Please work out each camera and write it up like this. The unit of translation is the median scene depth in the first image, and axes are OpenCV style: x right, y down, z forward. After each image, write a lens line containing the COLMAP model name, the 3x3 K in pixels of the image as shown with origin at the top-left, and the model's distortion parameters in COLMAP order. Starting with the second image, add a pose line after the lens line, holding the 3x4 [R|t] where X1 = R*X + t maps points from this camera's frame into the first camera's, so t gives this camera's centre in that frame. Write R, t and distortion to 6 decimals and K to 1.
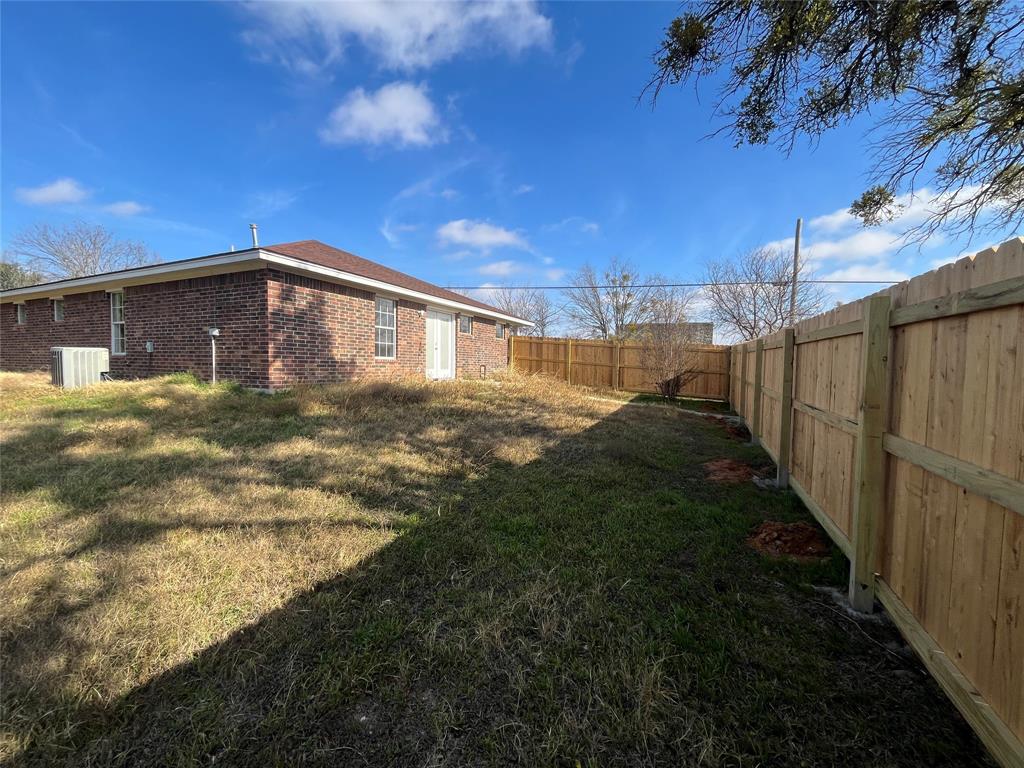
lens RADIAL K [[412.9, 0, 512.6], [0, 412.9, 381.2], [0, 0, 1]] dist [-0.001341, -0.000050]
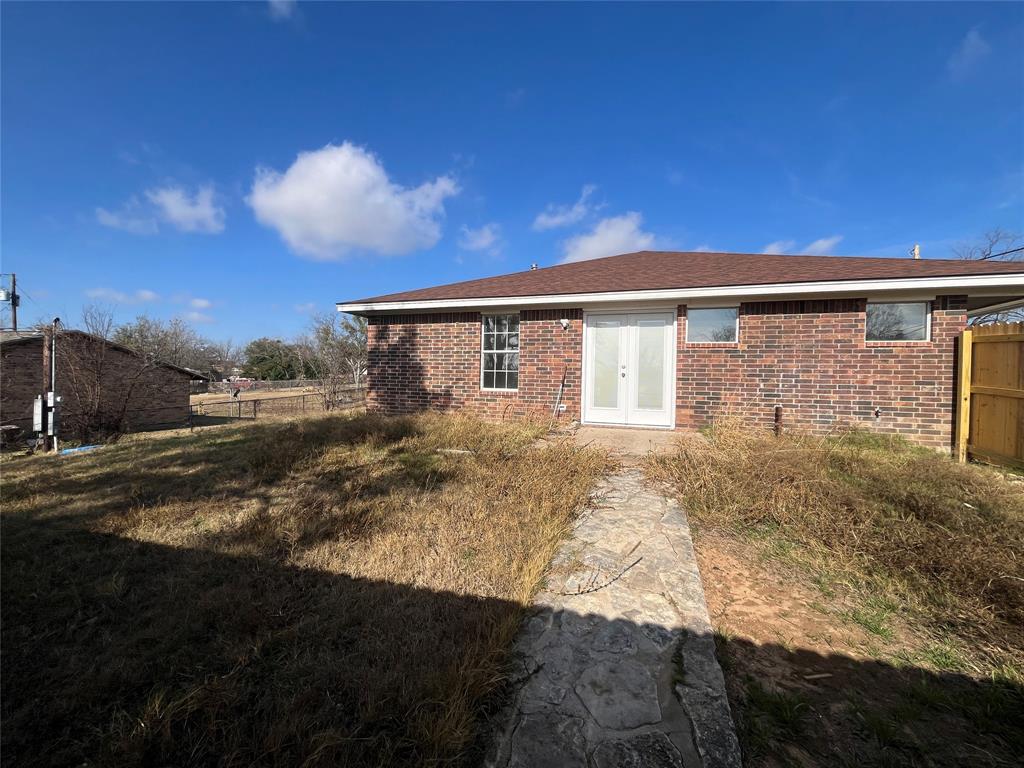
lens RADIAL K [[412.9, 0, 512.5], [0, 412.9, 382.5], [0, 0, 1]] dist [-0.001341, -0.000050]
pose [[0.136386, -0.008584, -0.990619, 0.557753], [-0.055502, 0.998326, -0.016292, -0.067400], [0.989100, 0.057204, 0.135681, 1.059968]]
